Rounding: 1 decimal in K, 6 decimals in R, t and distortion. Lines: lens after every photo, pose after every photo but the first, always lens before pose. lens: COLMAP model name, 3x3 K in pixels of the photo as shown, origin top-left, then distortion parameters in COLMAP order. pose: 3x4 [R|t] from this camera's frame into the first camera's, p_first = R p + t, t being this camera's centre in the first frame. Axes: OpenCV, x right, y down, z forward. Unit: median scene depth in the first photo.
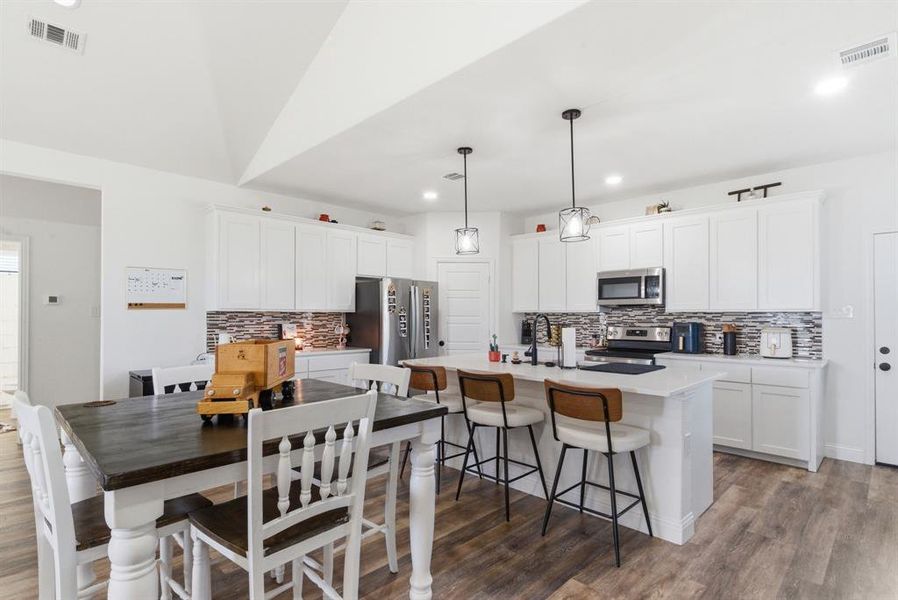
lens RADIAL K [[446.2, 0, 446.8], [0, 446.2, 313.0], [0, 0, 1]] dist [0.005040, -0.002345]
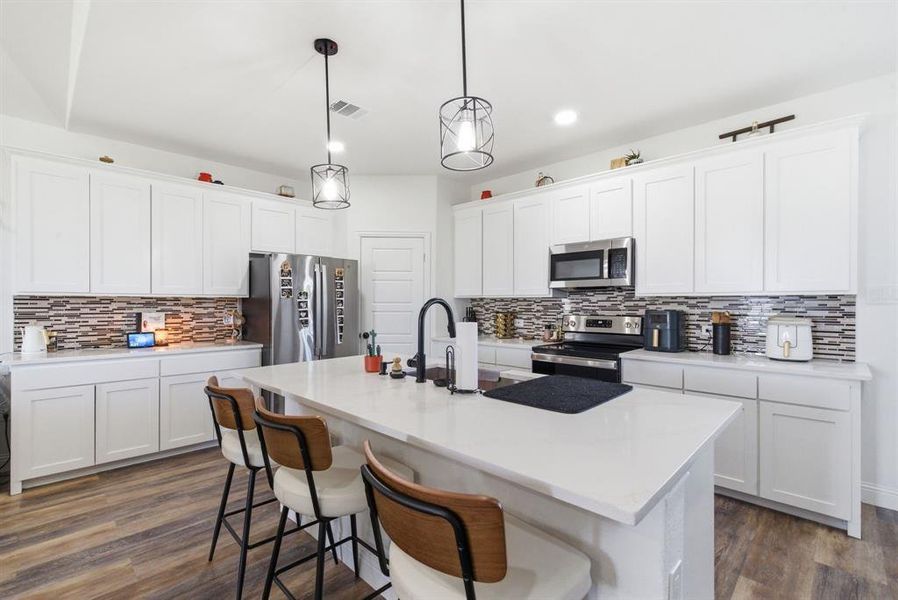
lens RADIAL K [[407.7, 0, 446.5], [0, 407.7, 303.4], [0, 0, 1]] dist [0.001970, -0.000041]
pose [[0.999898, -0.001508, 0.014213, 0.157058], [0.001379, 0.999958, 0.009052, 0.003144], [-0.014226, -0.009031, 0.999858, 0.308279]]
